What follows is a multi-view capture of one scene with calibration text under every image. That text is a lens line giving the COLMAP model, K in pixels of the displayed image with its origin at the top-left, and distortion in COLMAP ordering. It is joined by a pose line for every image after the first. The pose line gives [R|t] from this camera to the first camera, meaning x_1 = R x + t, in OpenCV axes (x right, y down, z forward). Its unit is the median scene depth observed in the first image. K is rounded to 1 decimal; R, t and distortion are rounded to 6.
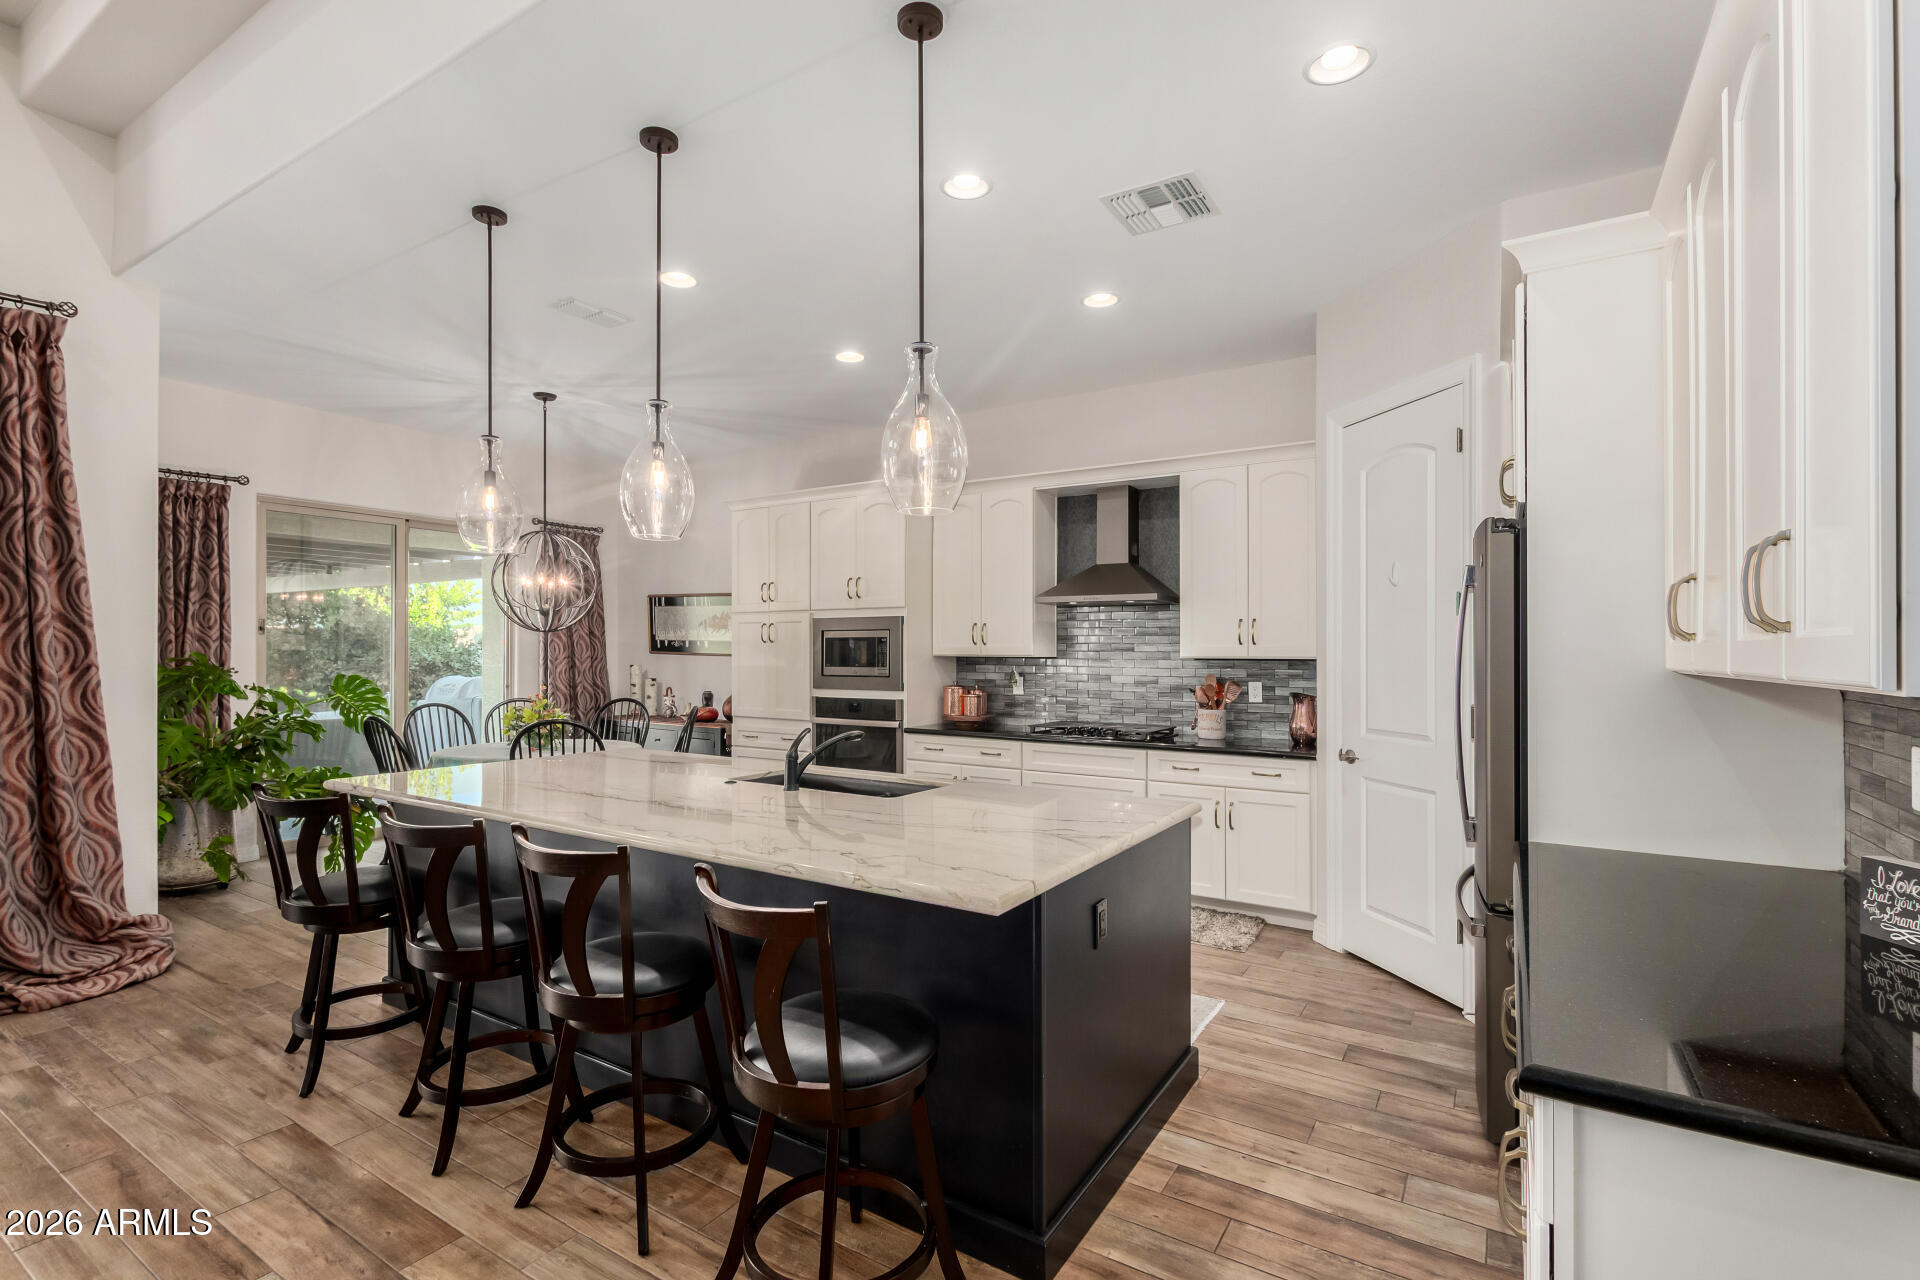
lens RADIAL K [[877.7, 0, 954.2], [0, 877.7, 644.8], [0, 0, 1]] dist [-0.000409, -0.000484]
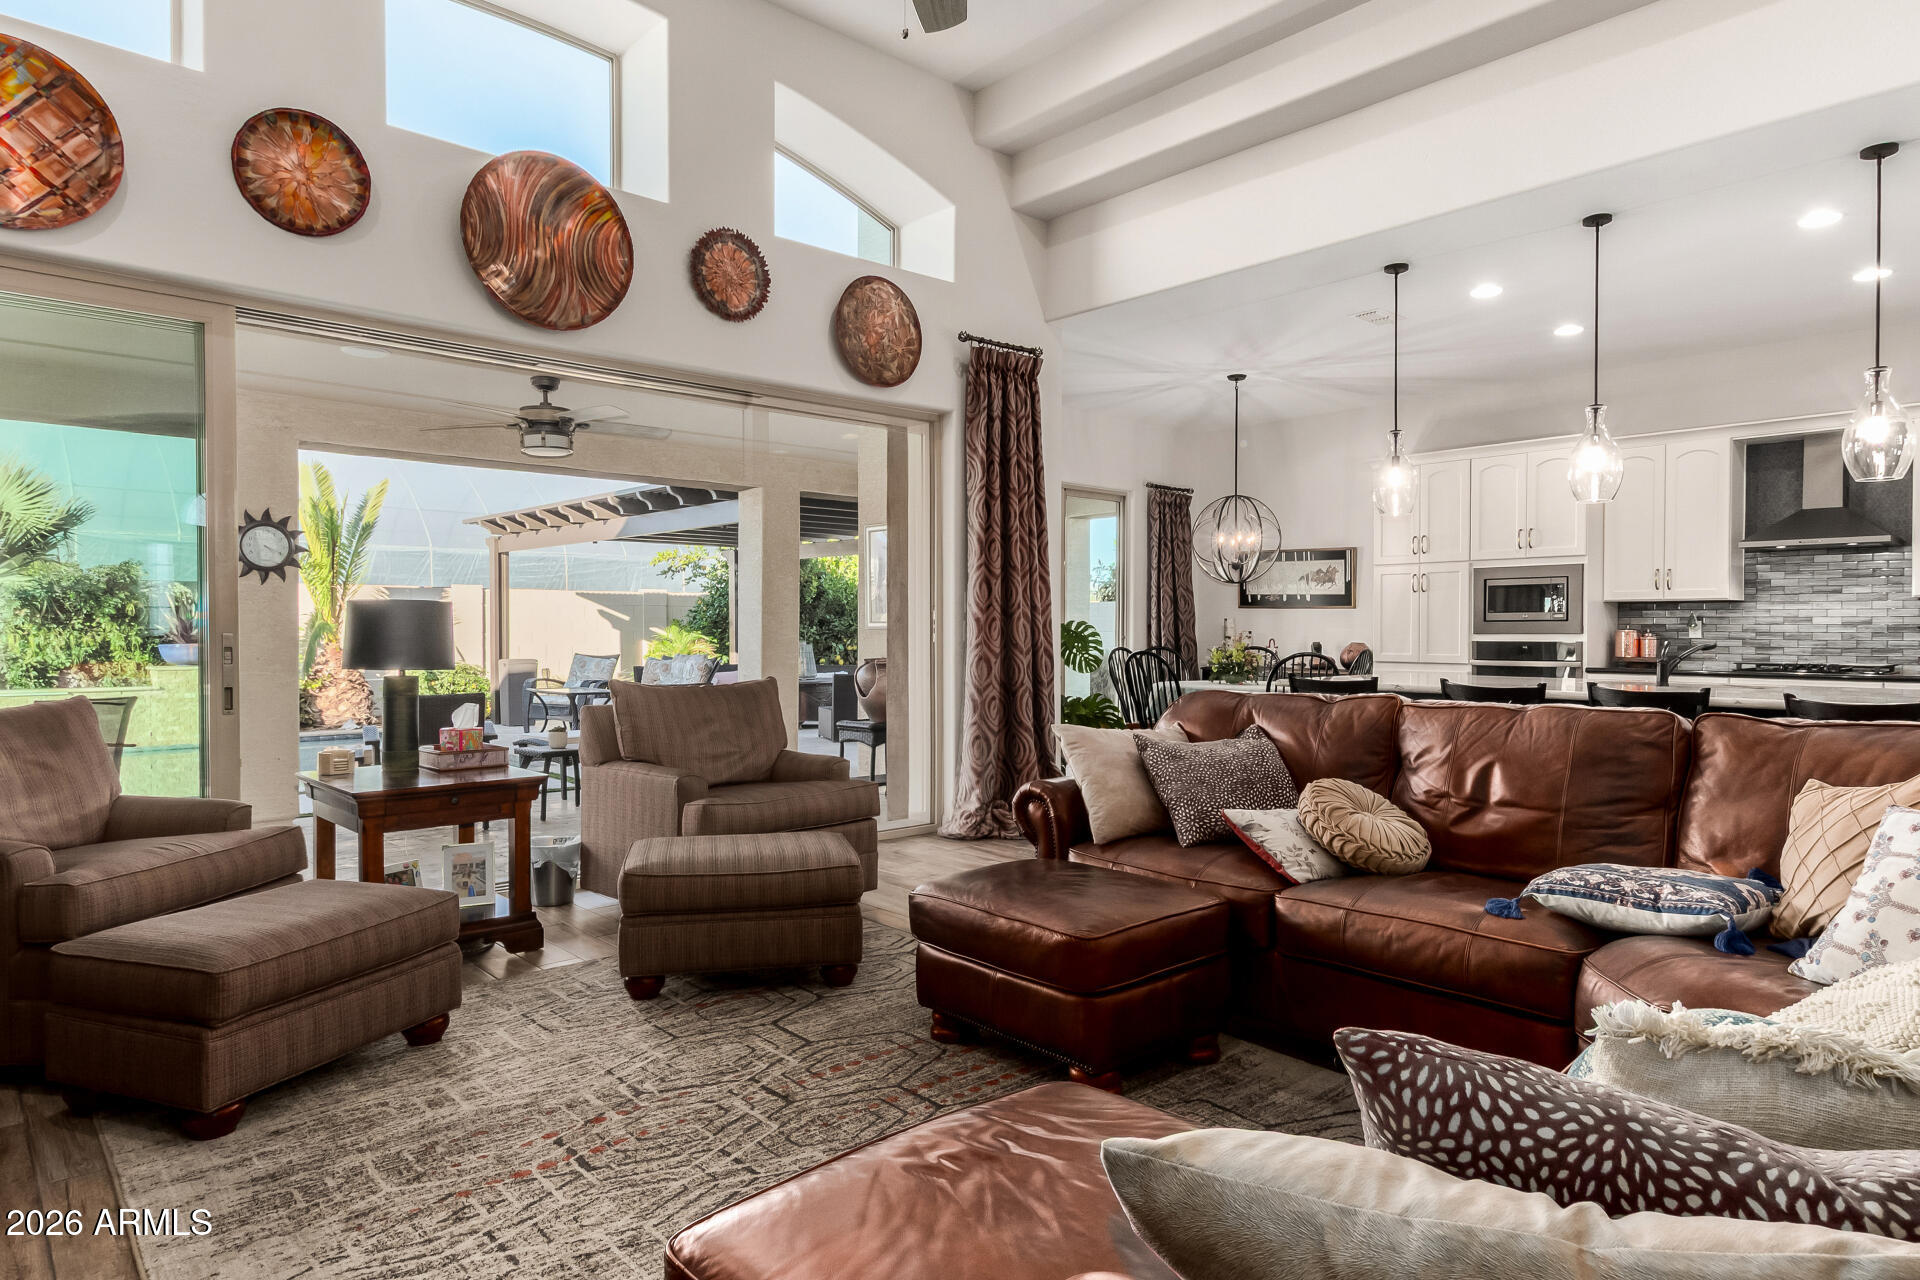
lens RADIAL K [[1122.0, 0, 966.6], [0, 1122.0, 641.5], [0, 0, 1]] dist [0.005001, 0.002132]
pose [[0.967767, -0.000467, -0.251847, -0.436154], [0.004746, 0.999855, 0.016384, 0.036025], [0.251803, -0.017051, 0.967628, -0.513835]]
